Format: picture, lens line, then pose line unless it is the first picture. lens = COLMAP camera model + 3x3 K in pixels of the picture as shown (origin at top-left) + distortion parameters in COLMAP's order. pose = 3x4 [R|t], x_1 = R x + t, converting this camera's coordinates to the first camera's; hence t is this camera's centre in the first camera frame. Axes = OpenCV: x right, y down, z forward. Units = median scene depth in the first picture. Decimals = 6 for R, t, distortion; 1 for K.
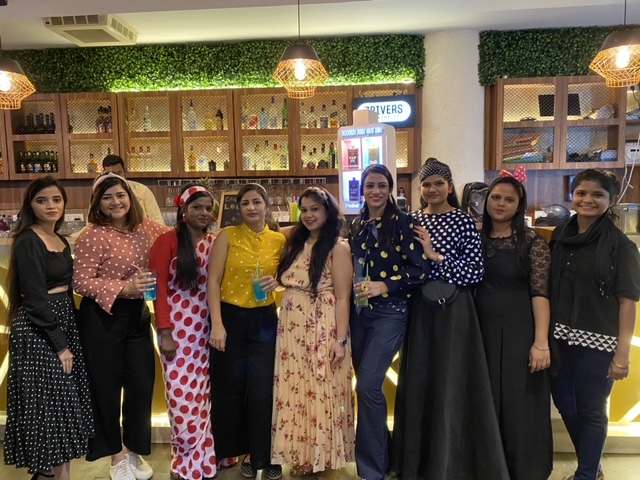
lens RADIAL K [[490.3, 0, 316.8], [0, 490.3, 238.0], [0, 0, 1]] dist [0.034299, -0.002240]
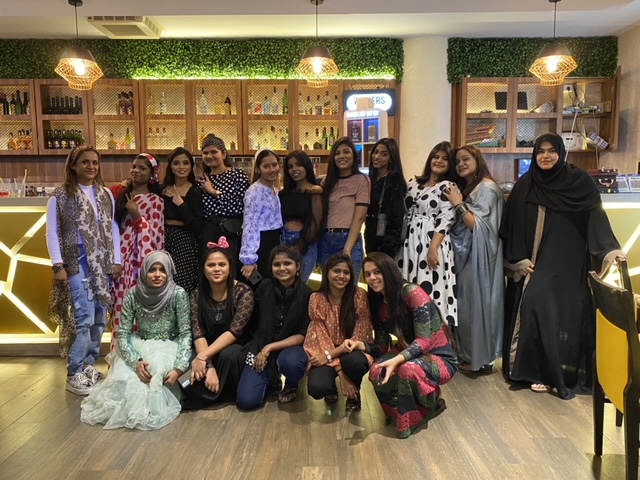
lens RADIAL K [[490.3, 0, 318.6], [0, 490.3, 236.9], [0, 0, 1]] dist [0.034299, -0.002240]
pose [[0.997189, 0.005638, 0.074712, -0.073219], [-0.006153, 0.999959, 0.006664, 0.062277], [-0.074671, -0.007105, 0.997183, -0.182345]]
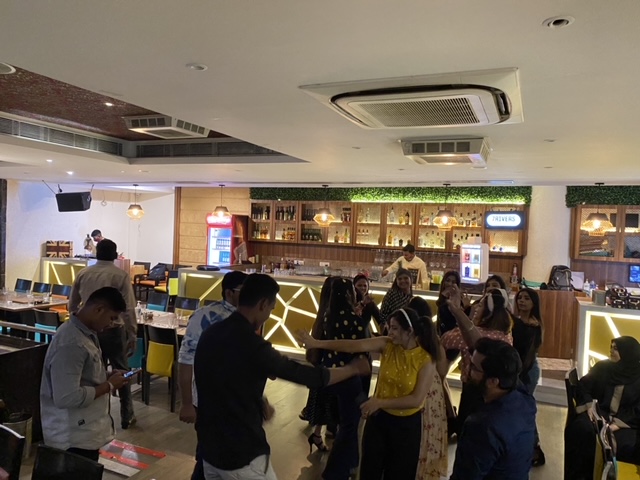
lens RADIAL K [[490.3, 0, 313.6], [0, 490.3, 254.6], [0, 0, 1]] dist [0.034299, -0.002240]
pose [[0.932264, 0.073220, -0.354292, 0.135049], [-0.083815, 0.996374, -0.014631, -0.054607], [0.351936, 0.043335, 0.935020, -0.831612]]
